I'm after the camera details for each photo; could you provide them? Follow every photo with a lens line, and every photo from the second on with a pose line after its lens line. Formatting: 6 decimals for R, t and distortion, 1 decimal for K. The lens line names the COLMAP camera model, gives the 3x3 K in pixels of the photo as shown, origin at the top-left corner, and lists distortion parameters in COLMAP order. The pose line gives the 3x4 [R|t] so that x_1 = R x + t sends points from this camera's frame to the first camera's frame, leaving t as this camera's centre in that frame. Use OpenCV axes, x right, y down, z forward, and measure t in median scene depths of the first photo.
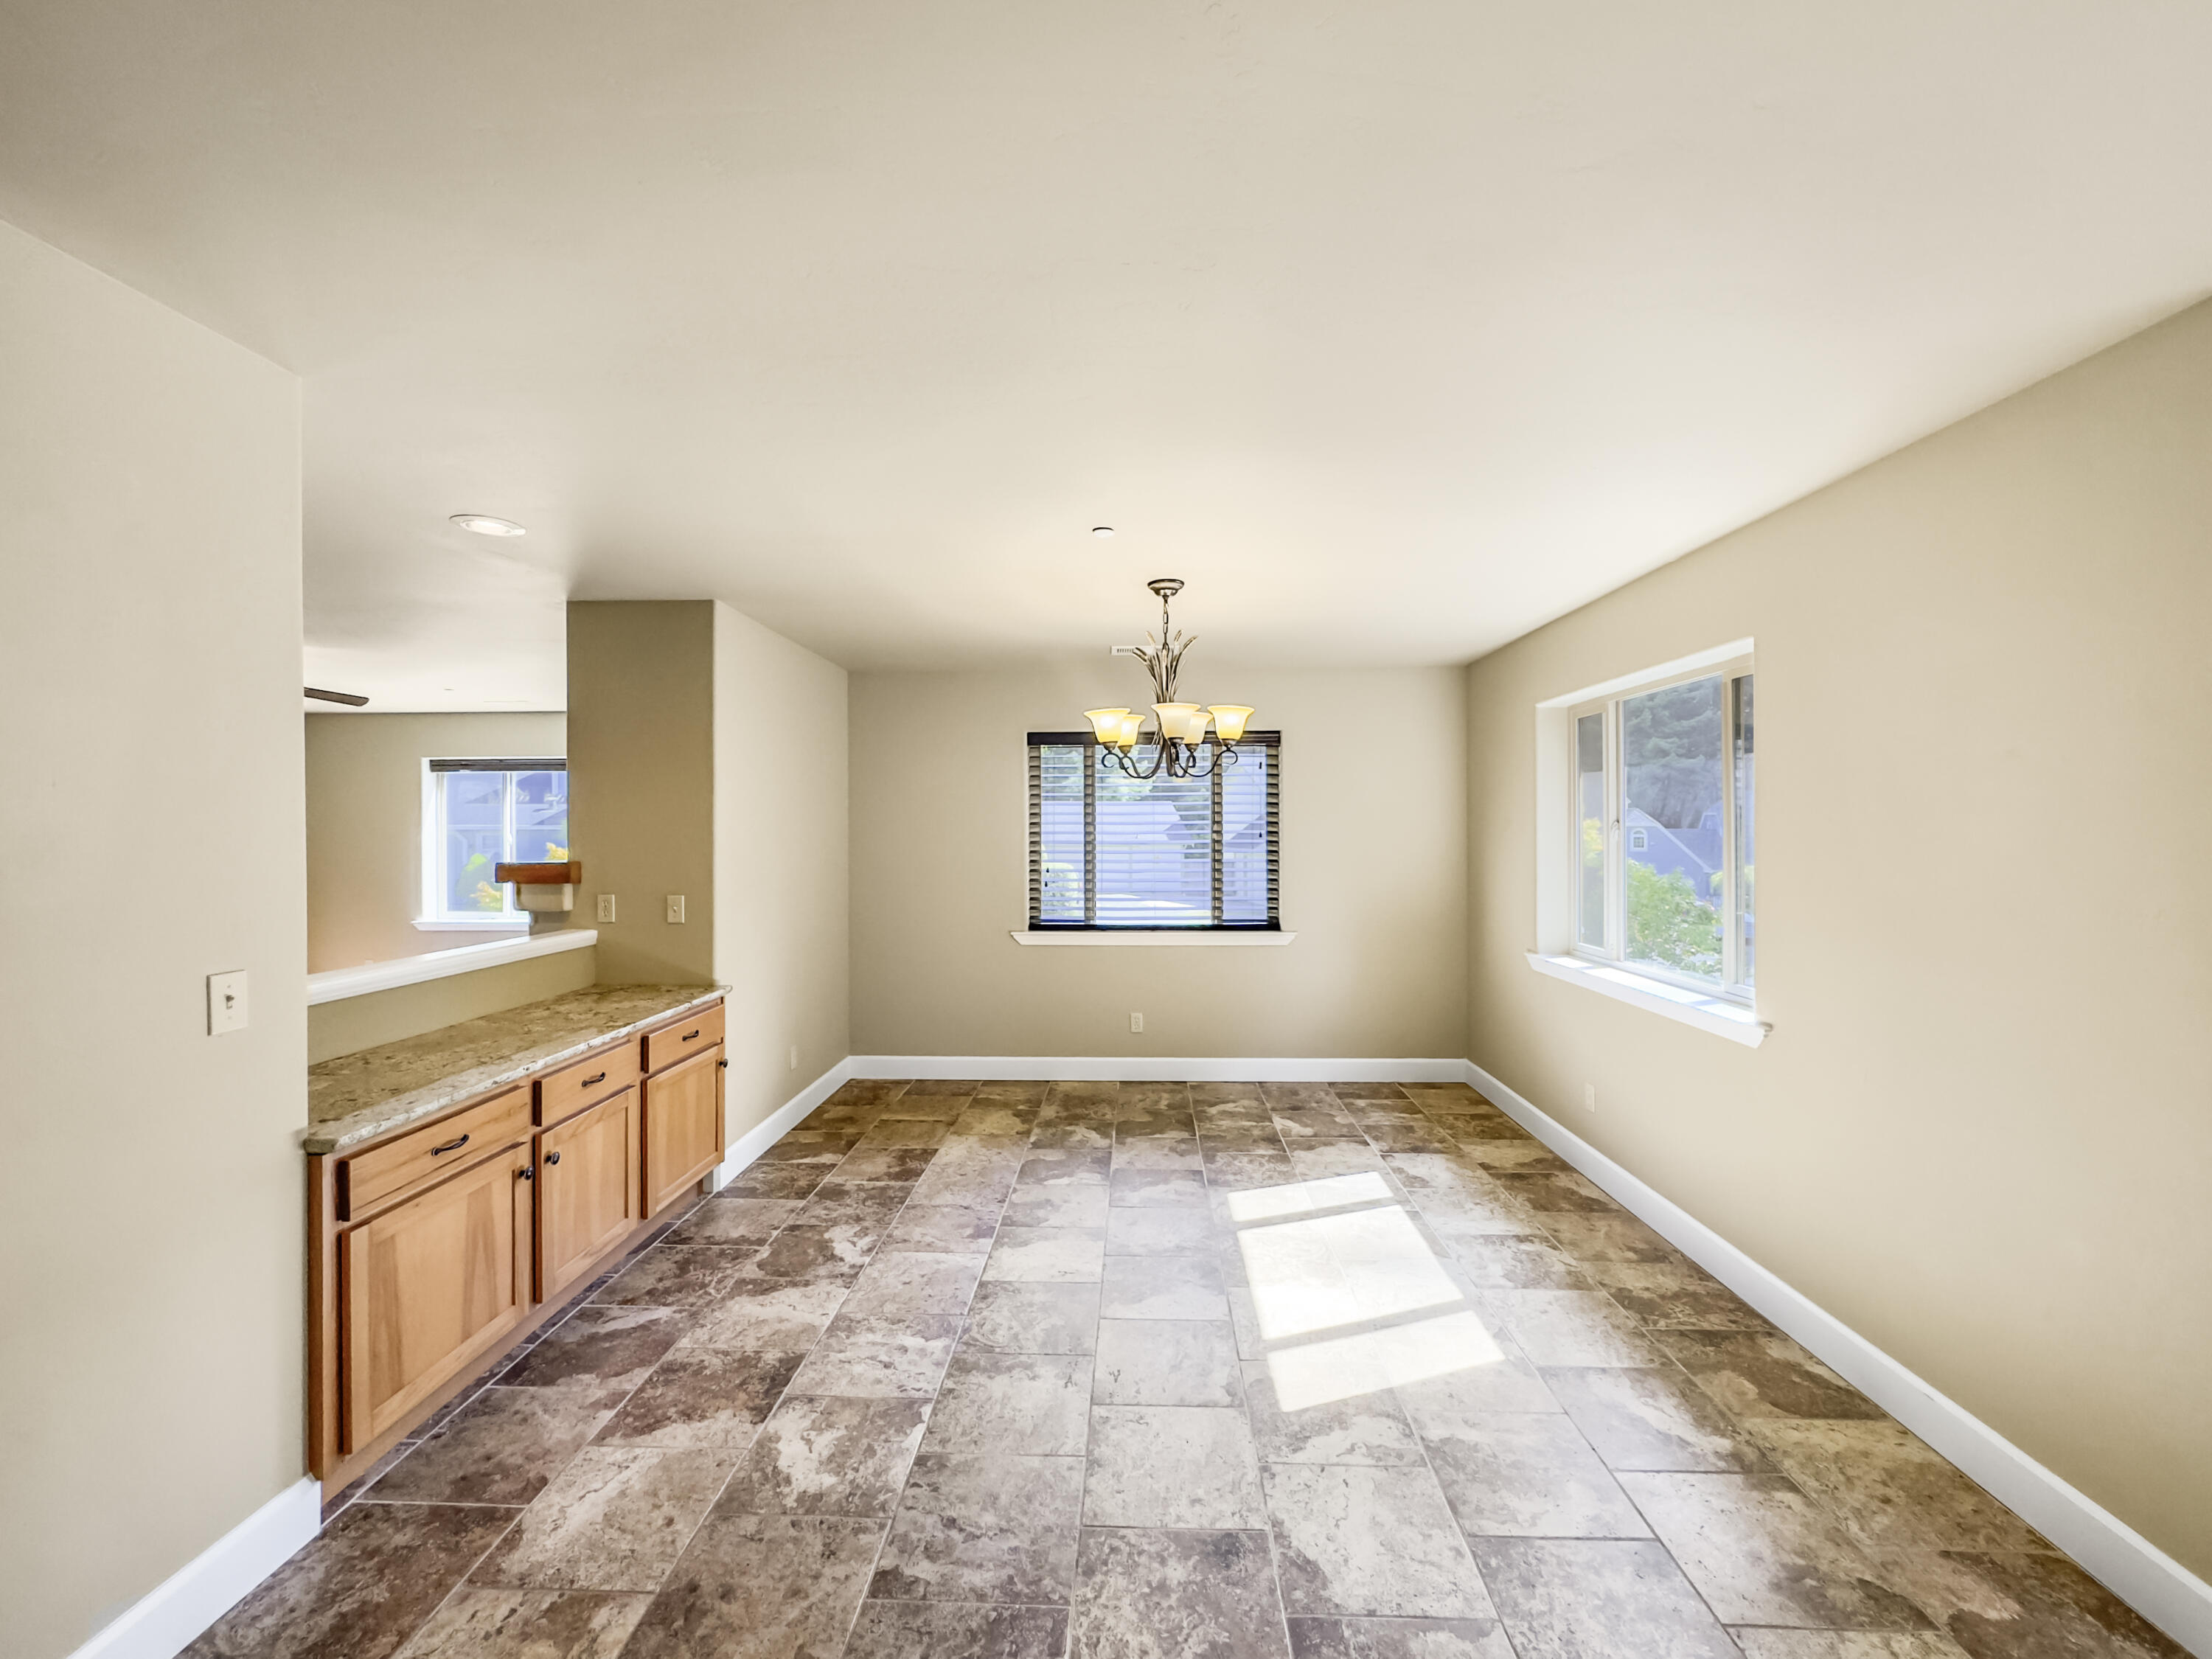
lens RADIAL K [[888.2, 0, 1106.4], [0, 888.2, 829.7], [0, 0, 1]] dist [-0.002657, 0.000034]
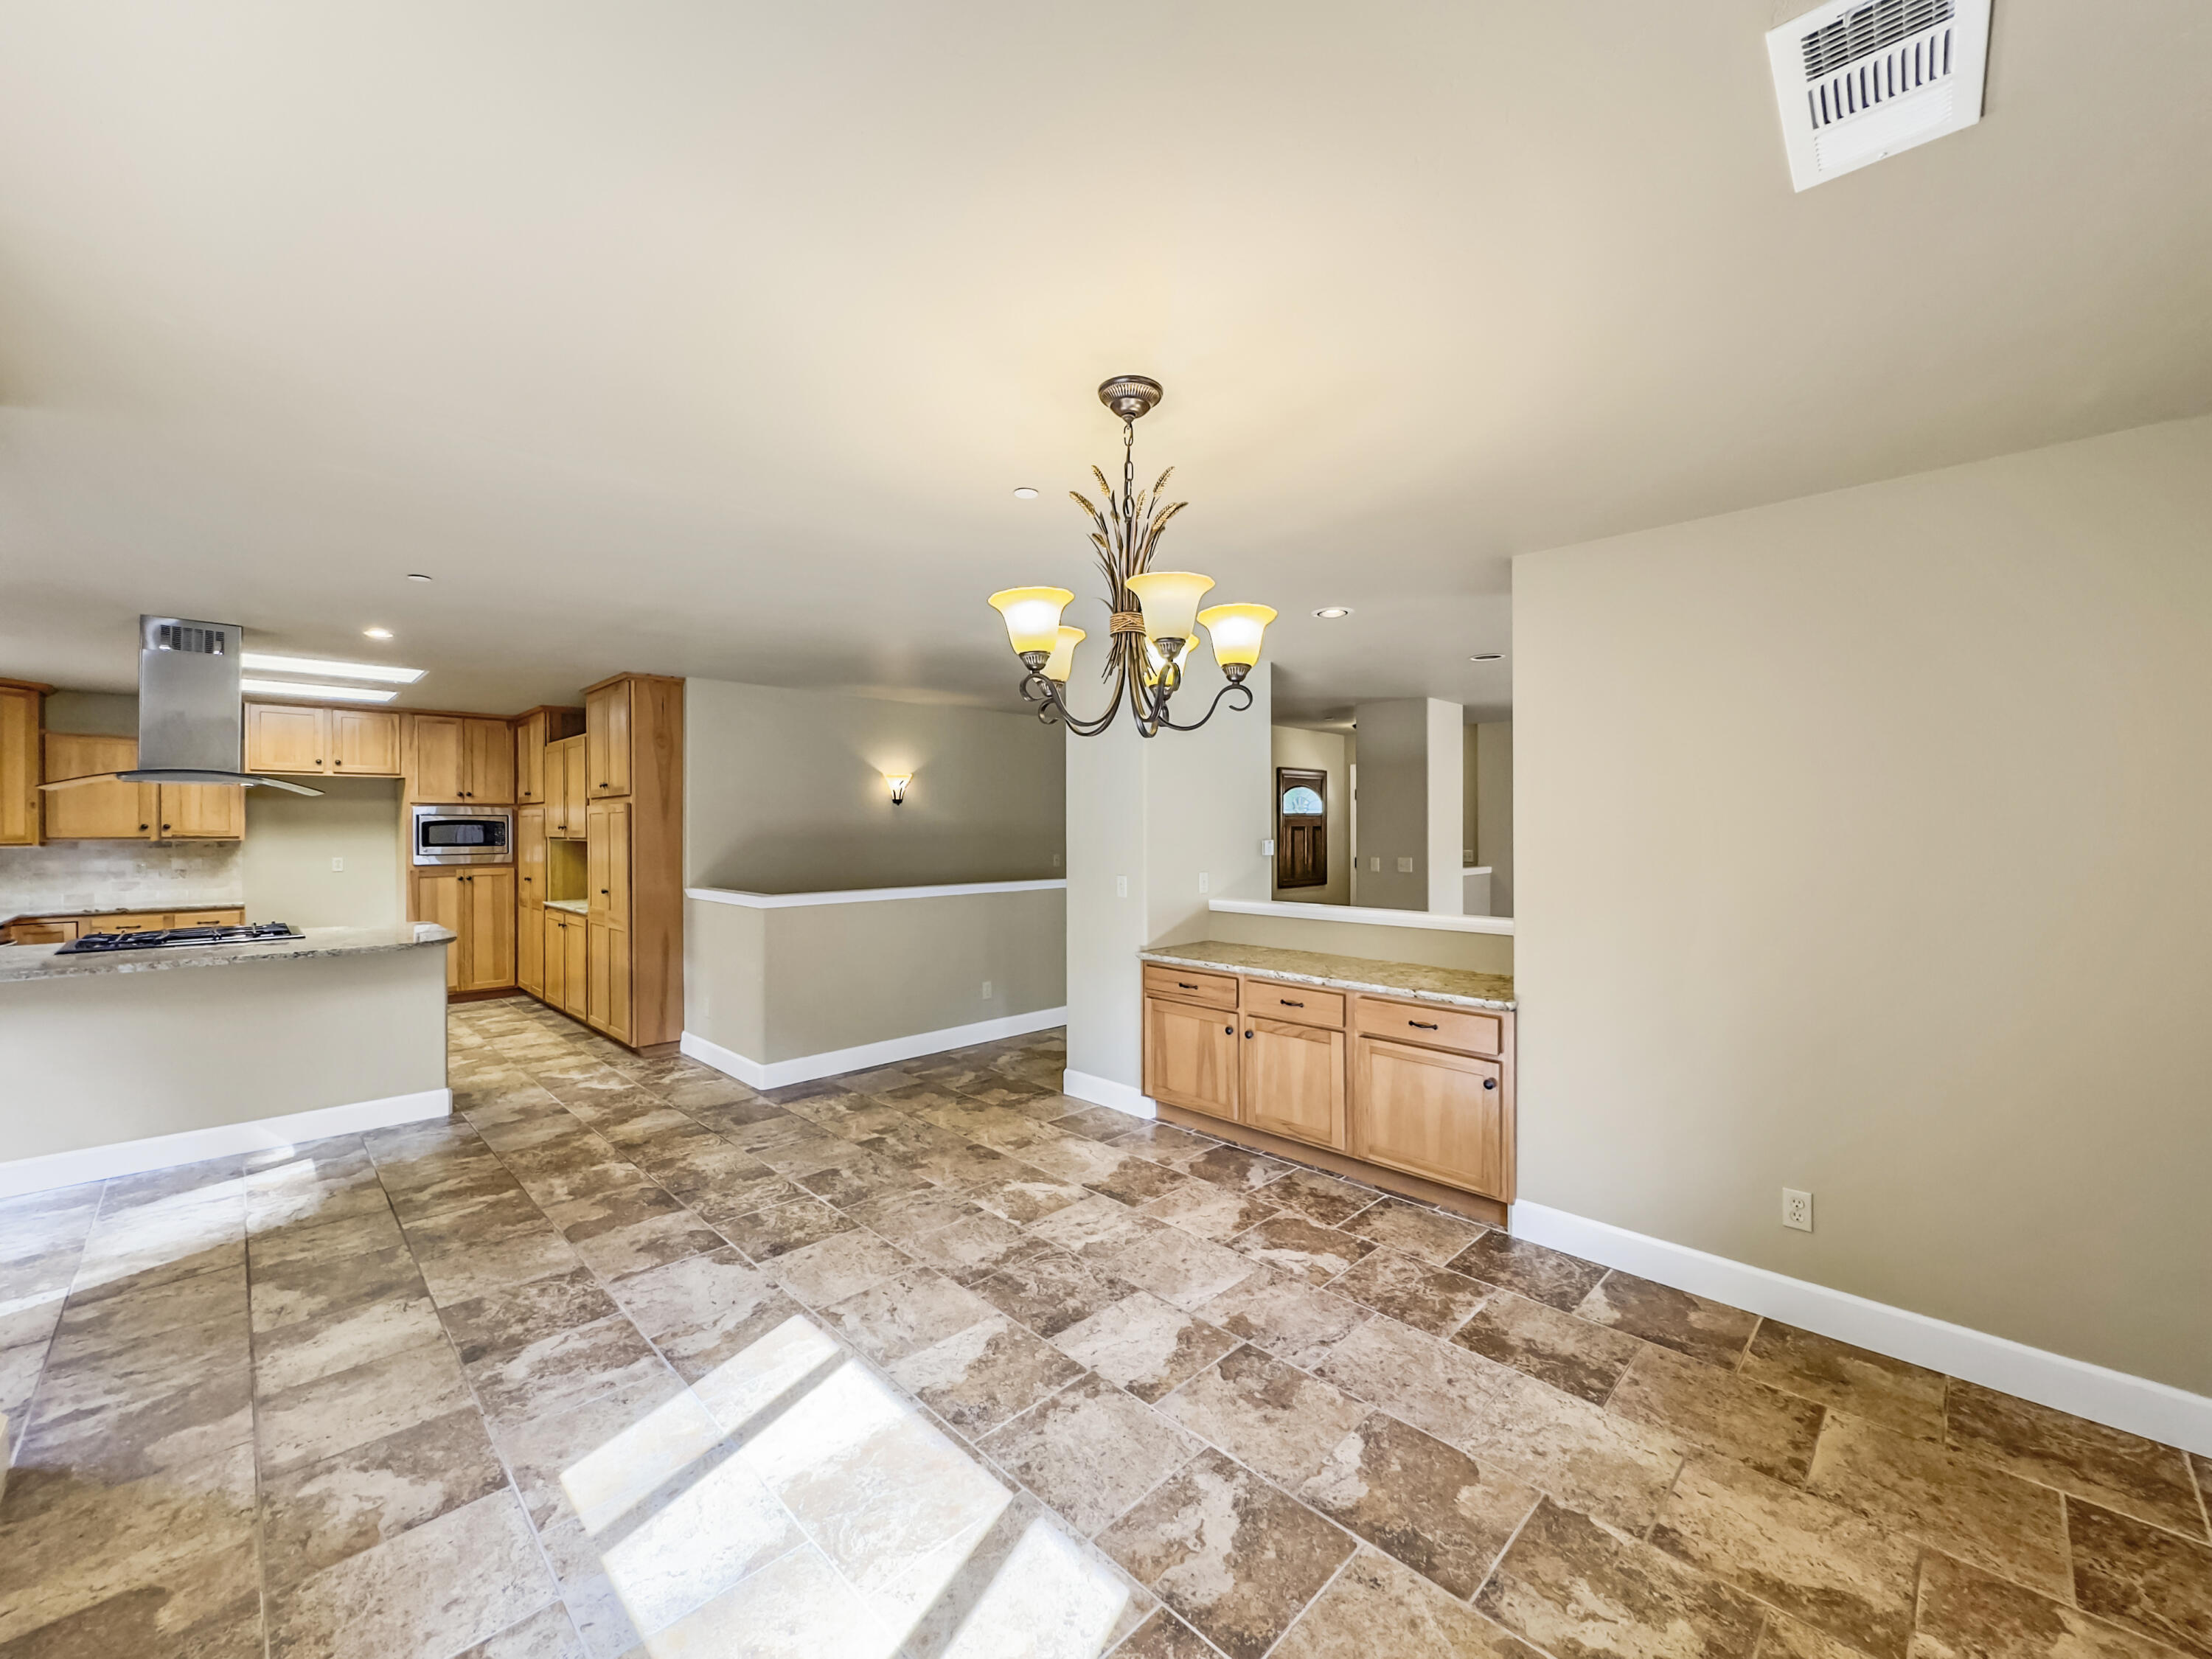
lens RADIAL K [[888.2, 0, 1110.1], [0, 888.2, 824.9], [0, 0, 1]] dist [-0.002657, 0.000034]
pose [[-0.677330, 0.002397, -0.735676, 0.537098], [0.000787, 0.999996, 0.002533, 0.000923], [0.735679, 0.001137, -0.677329, 1.483124]]
